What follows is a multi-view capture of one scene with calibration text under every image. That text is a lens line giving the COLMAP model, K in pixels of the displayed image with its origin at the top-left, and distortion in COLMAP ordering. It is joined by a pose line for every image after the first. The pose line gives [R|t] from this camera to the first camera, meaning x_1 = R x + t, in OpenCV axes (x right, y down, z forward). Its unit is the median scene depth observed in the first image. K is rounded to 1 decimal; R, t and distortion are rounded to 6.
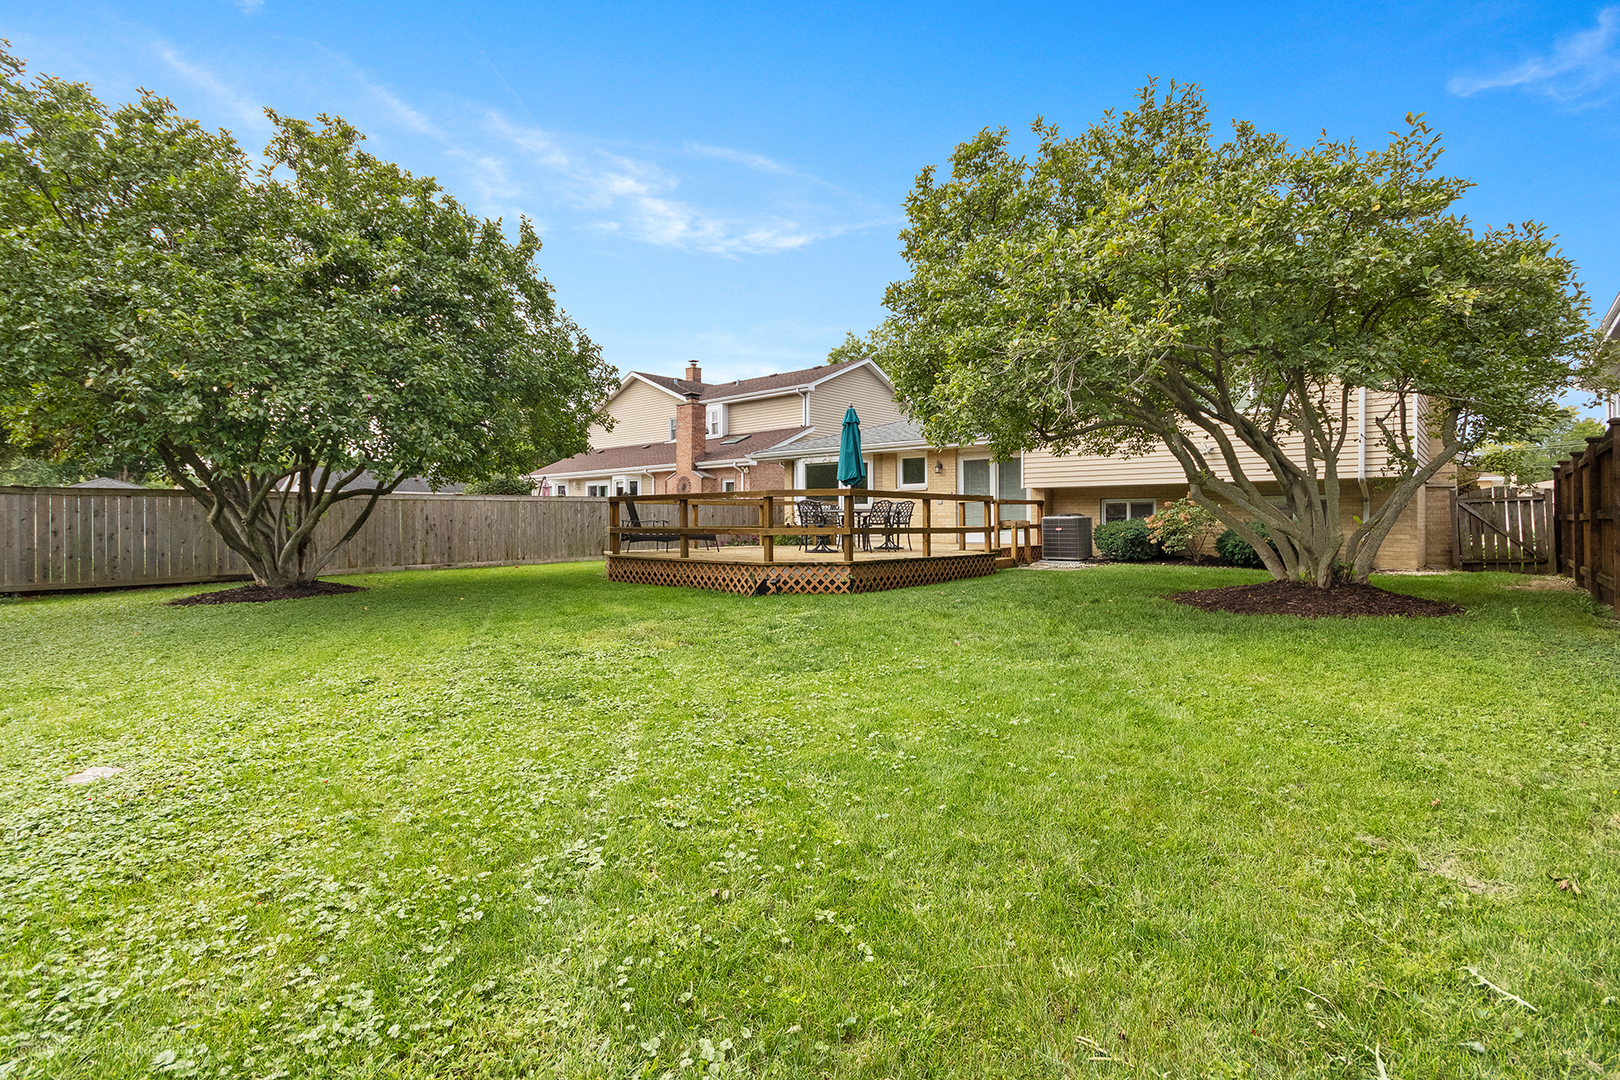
lens RADIAL K [[751.3, 0, 810.0], [0, 751.3, 540.0], [0, 0, 1]] dist [-0.000412, -0.000550]
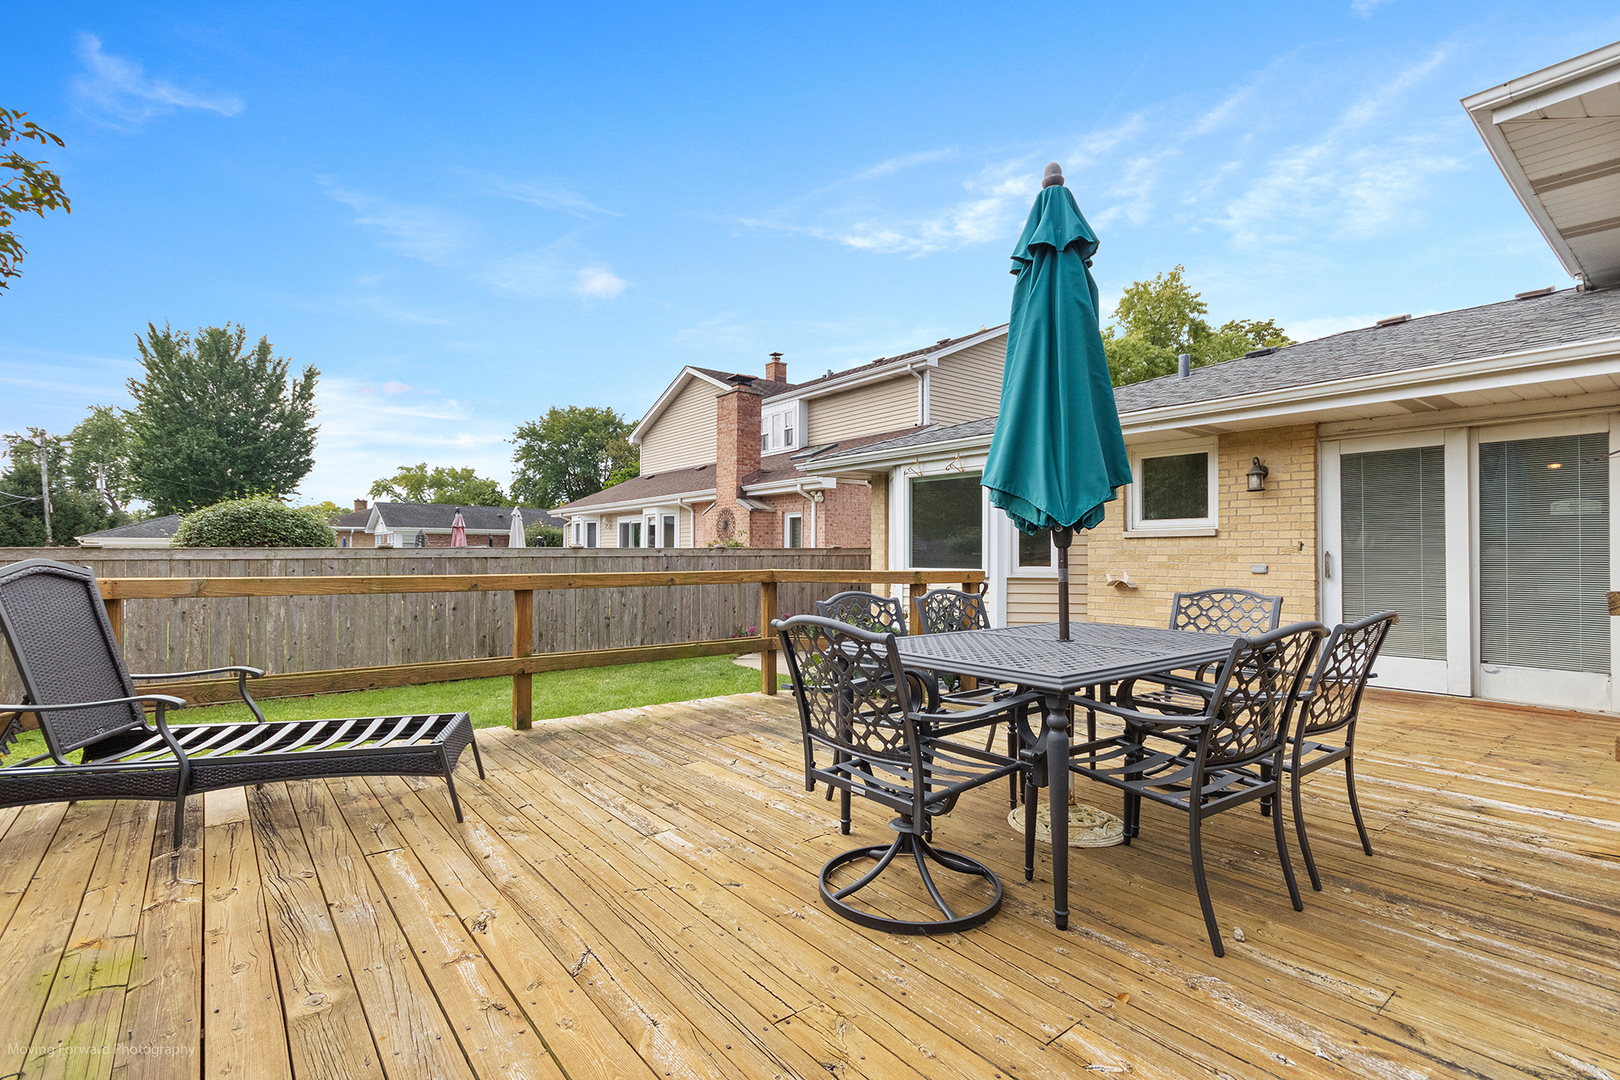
lens RADIAL K [[751.3, 0, 810.0], [0, 751.3, 540.0], [0, 0, 1]] dist [-0.000412, -0.000550]
pose [[0.984386, 0.001351, -0.176017, 0.011801], [-0.009484, 0.998925, -0.045372, -0.030519], [0.175766, 0.046333, 0.983341, 0.397975]]
